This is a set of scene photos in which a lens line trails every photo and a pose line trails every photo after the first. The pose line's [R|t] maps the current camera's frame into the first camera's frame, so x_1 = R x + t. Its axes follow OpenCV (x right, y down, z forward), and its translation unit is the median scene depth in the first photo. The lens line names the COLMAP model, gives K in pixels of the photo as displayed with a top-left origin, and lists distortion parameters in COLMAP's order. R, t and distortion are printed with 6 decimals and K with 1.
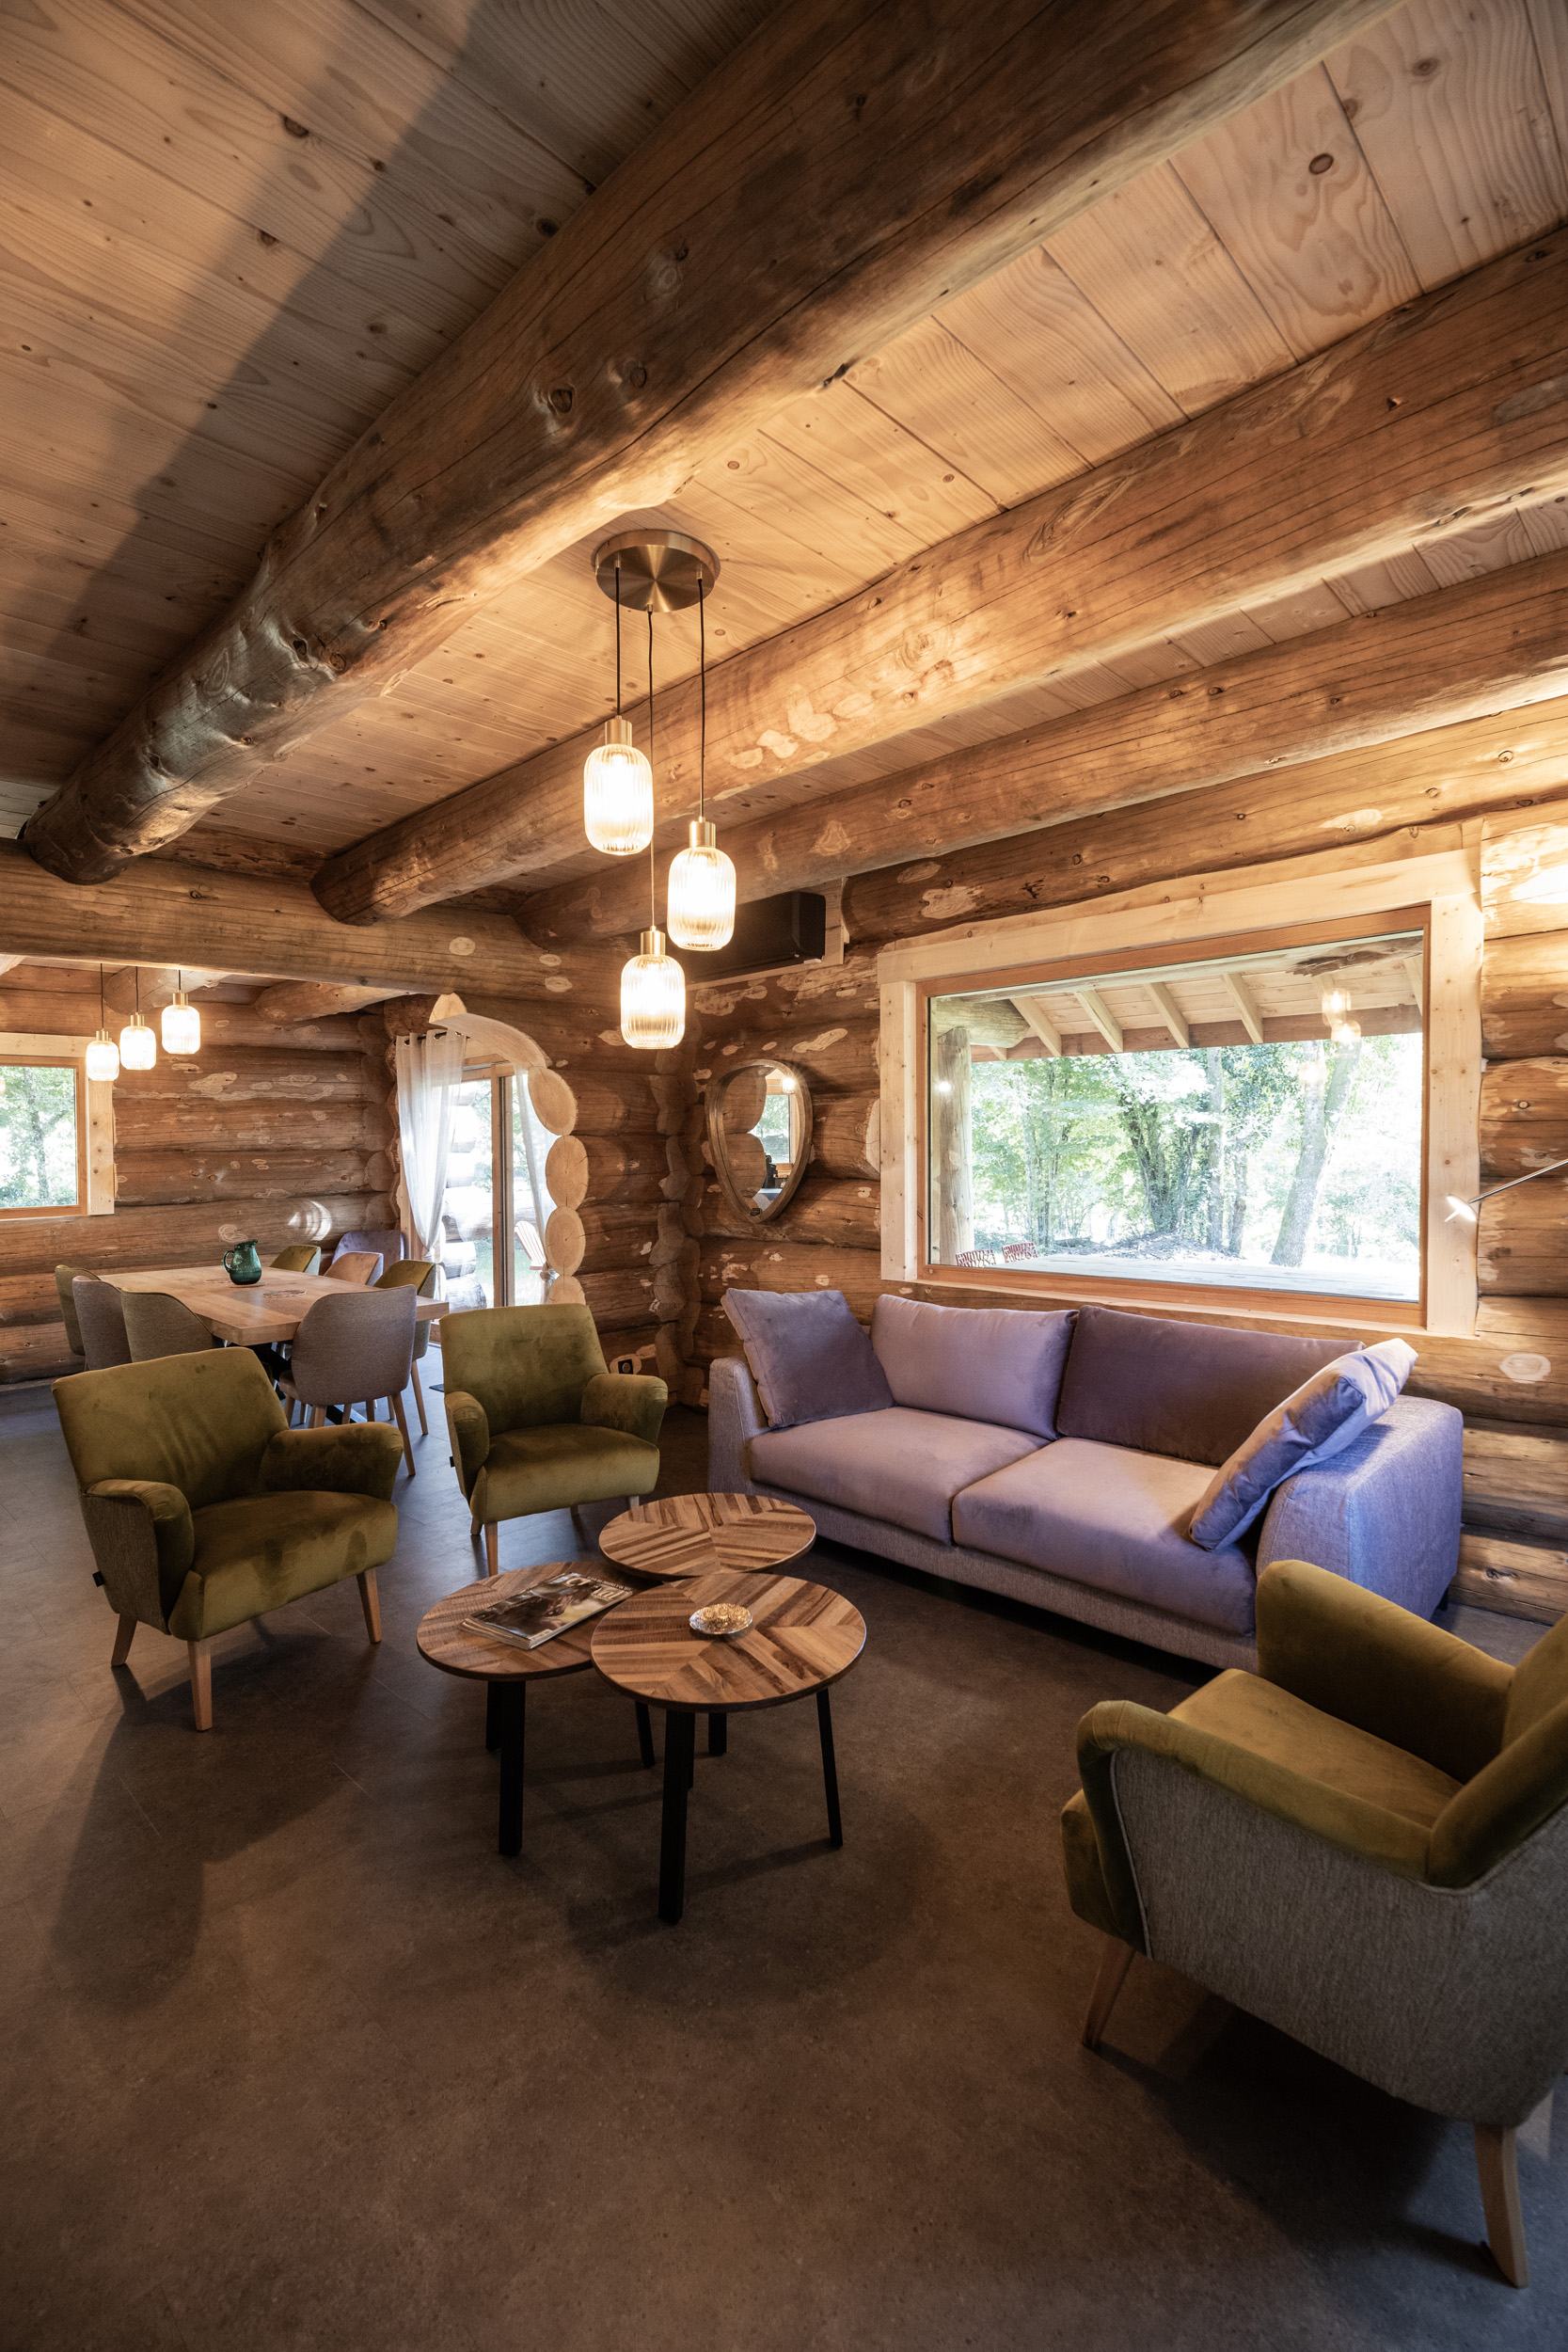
lens RADIAL K [[1022.0, 0, 796.9], [0, 1022.0, 1184.7], [0, 0, 1]] dist [-0.002524, -0.000082]
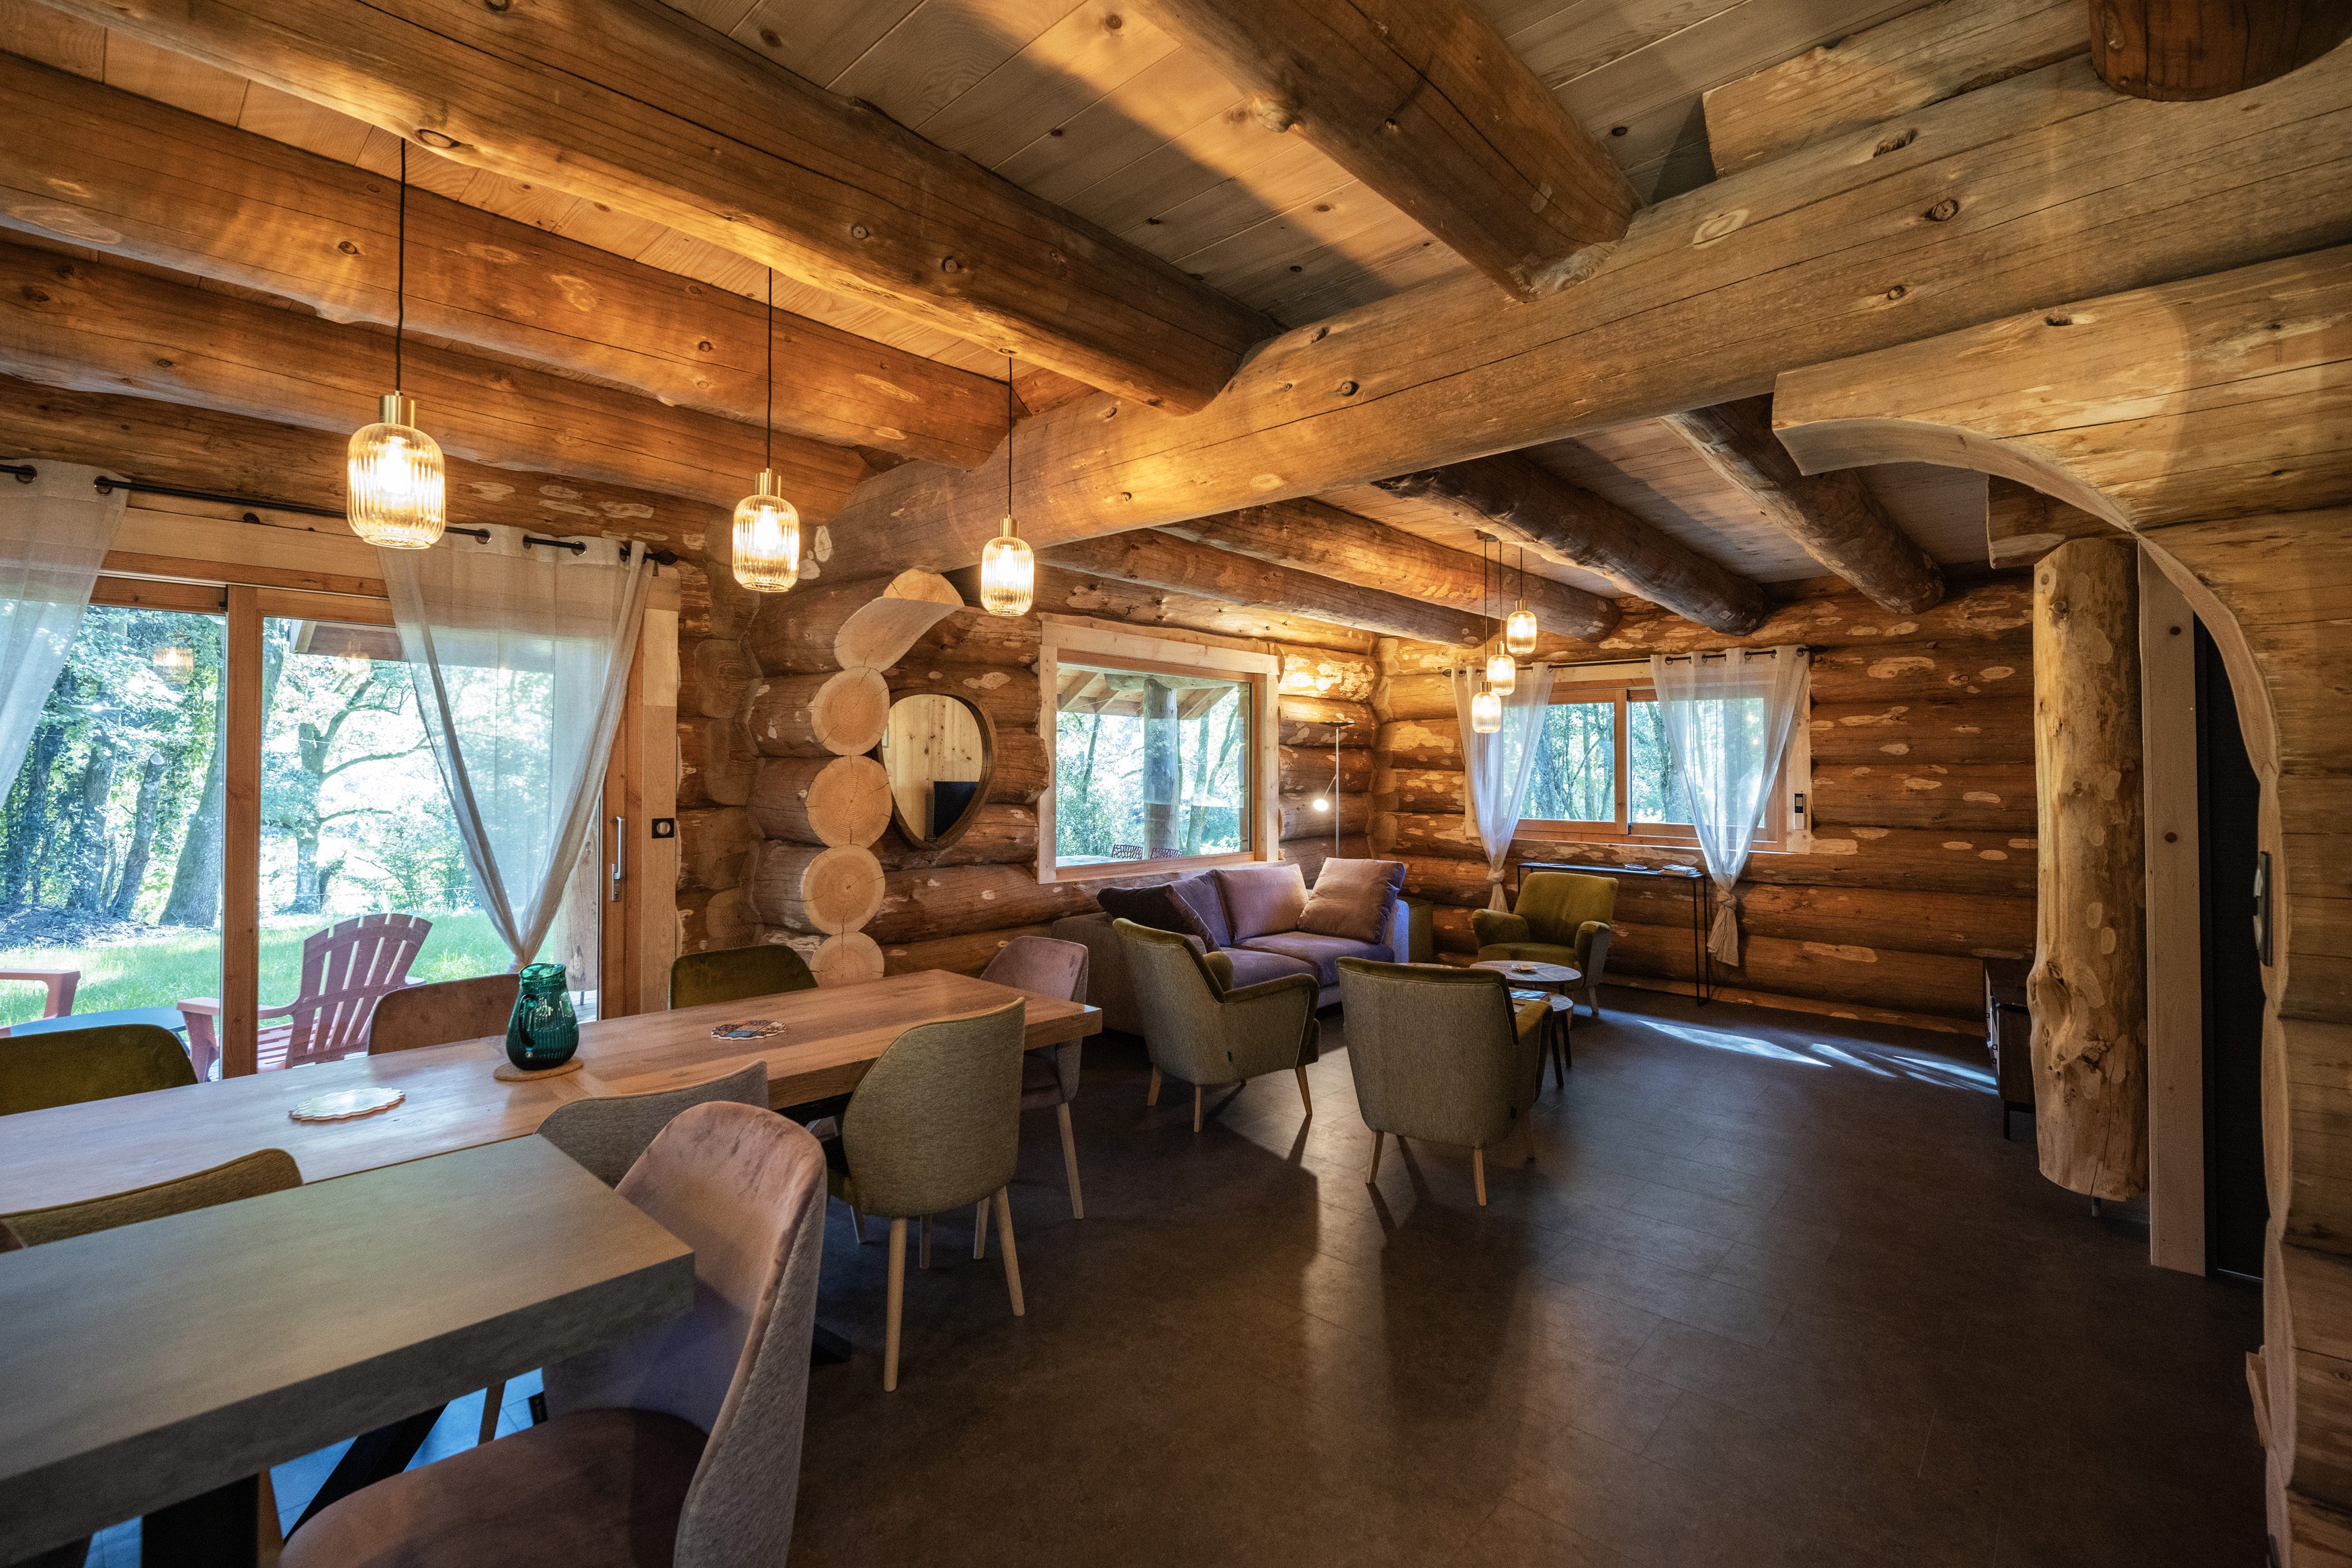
lens RADIAL K [[1058.5, 0, 1181.3], [0, 1058.5, 768.3], [0, 0, 1]] dist [0.002523, 0.000249]
pose [[-0.039234, 0.019912, 0.999032, -1.193171], [0.028926, 0.999405, -0.018784, -0.017061], [-0.998811, 0.028161, -0.039786, 0.876156]]
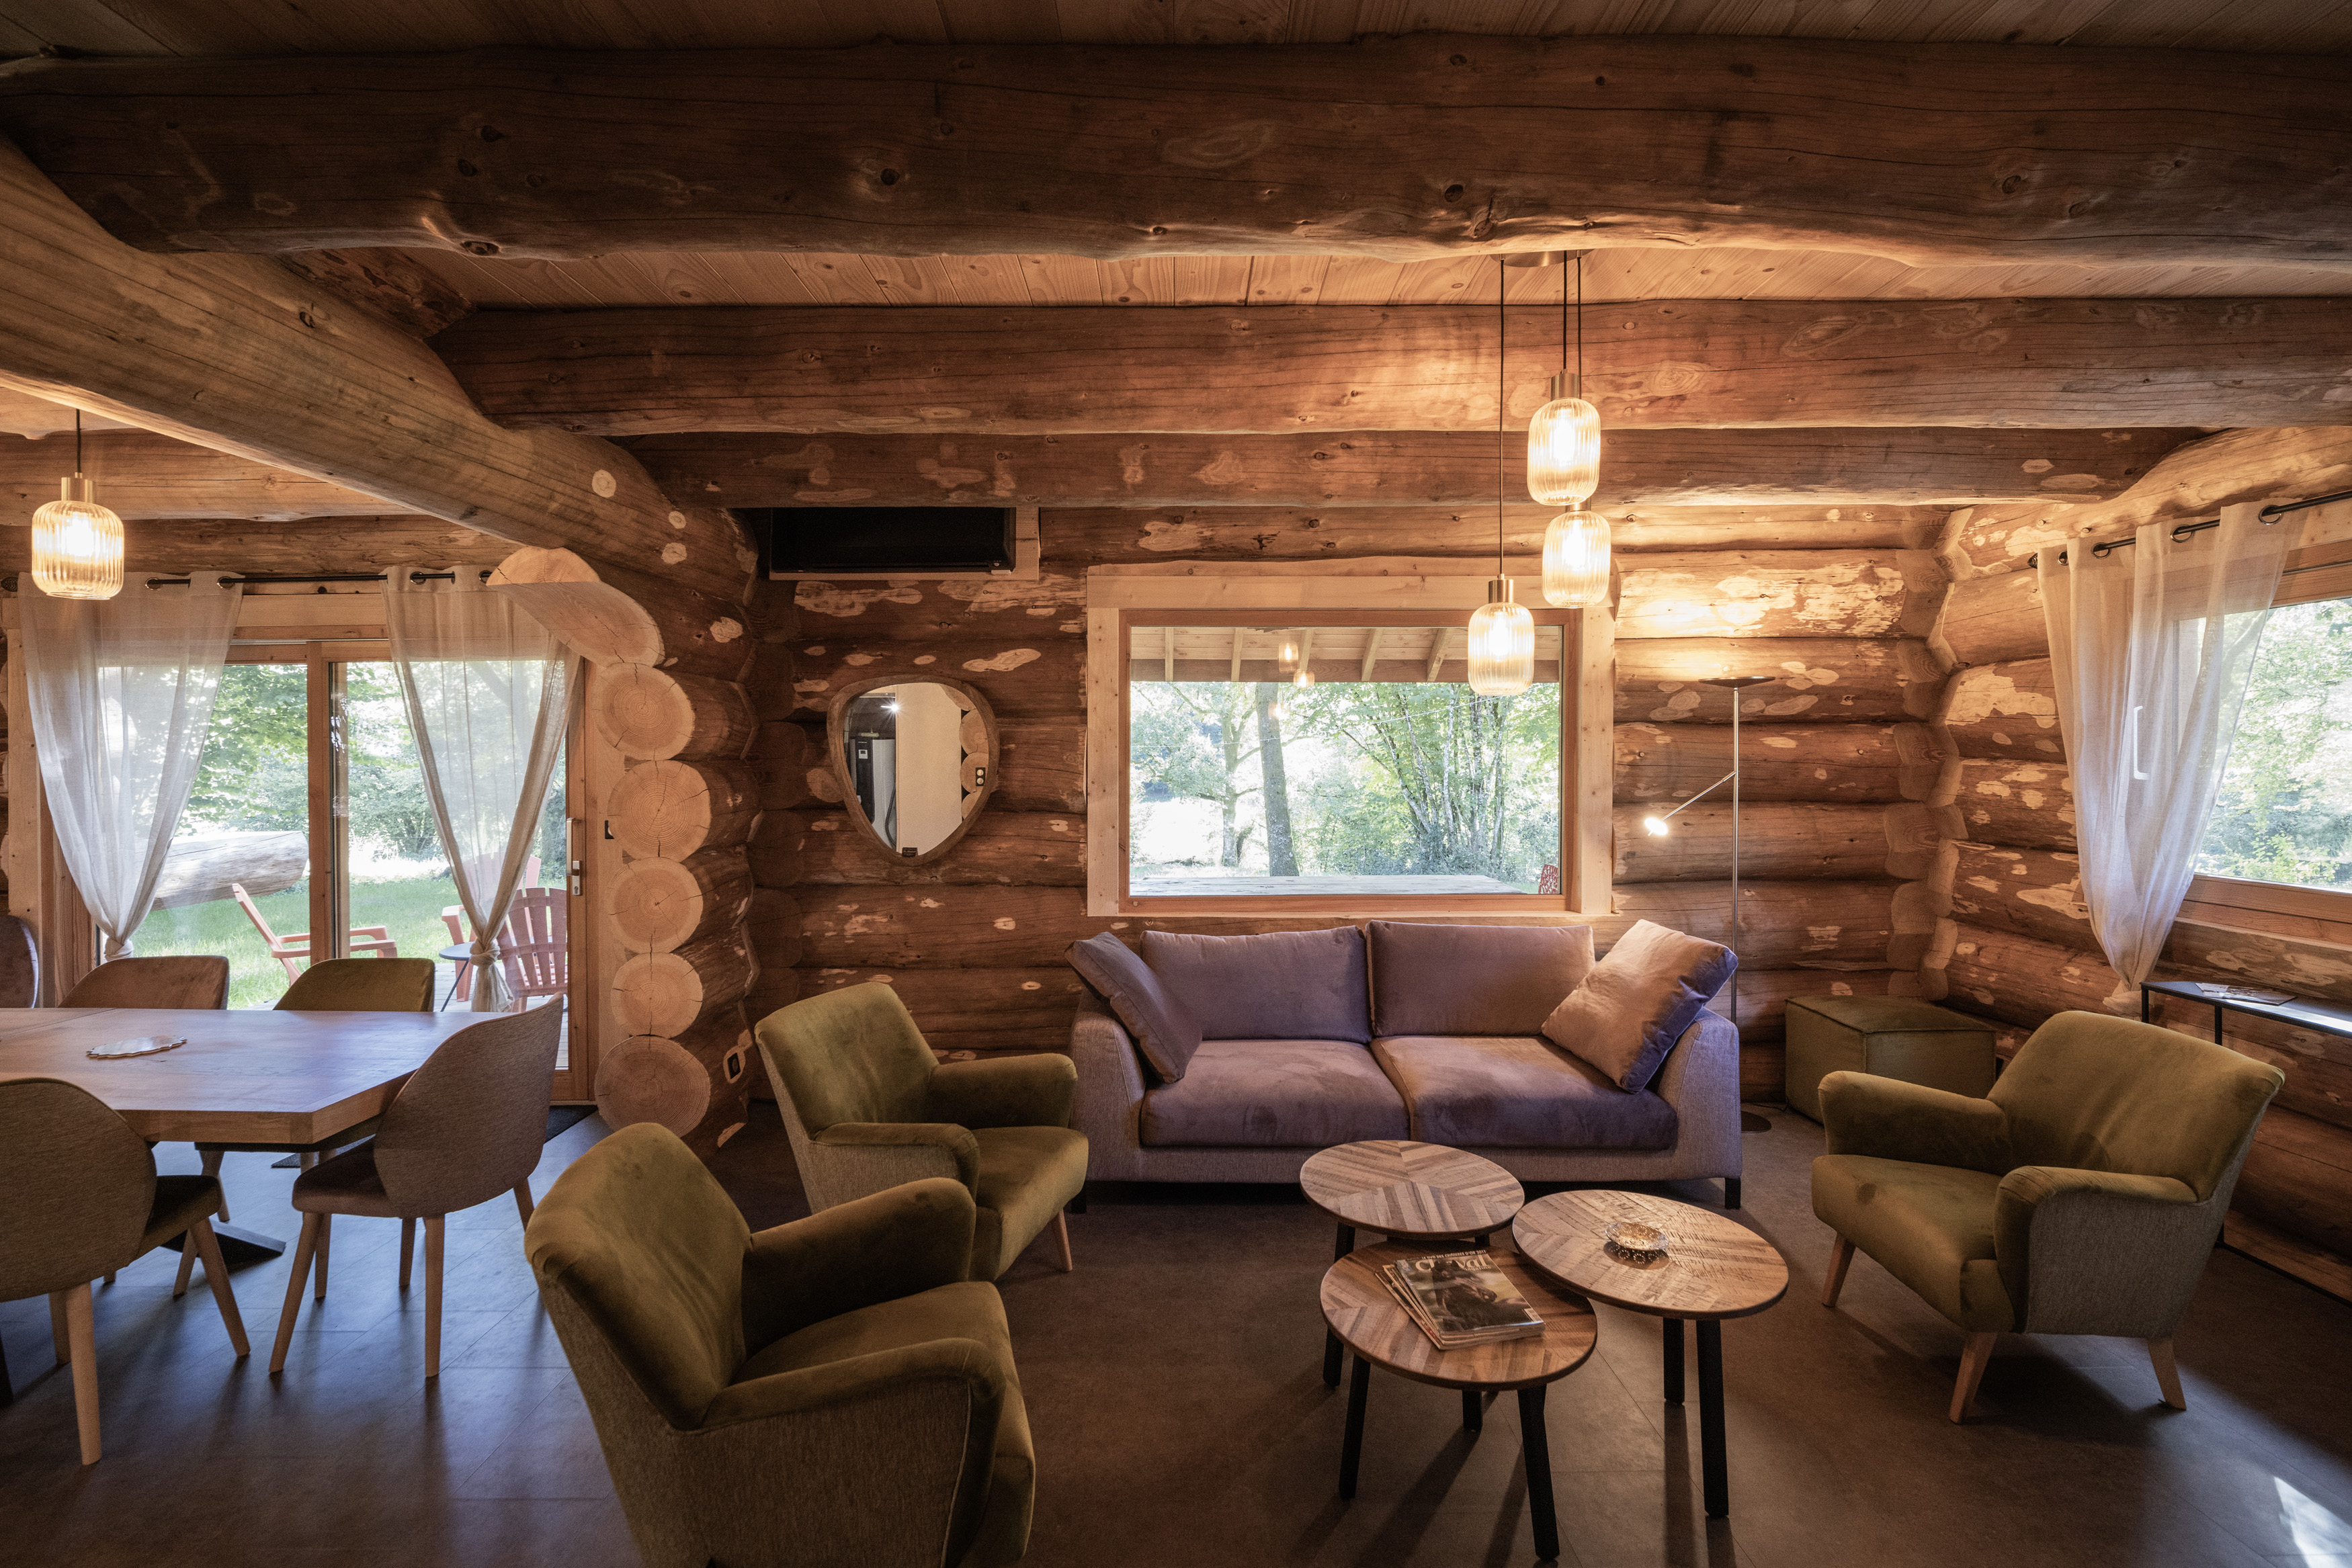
lens RADIAL K [[1034.7, 0, 1176.0], [0, 1034.7, 784.0], [0, 0, 1]] dist [-0.003737, -0.000218]
pose [[0.724144, -0.006690, 0.689617, -0.523125], [0.015925, 0.999849, -0.007024, -0.022755], [-0.689465, 0.016068, 0.724141, 0.241736]]
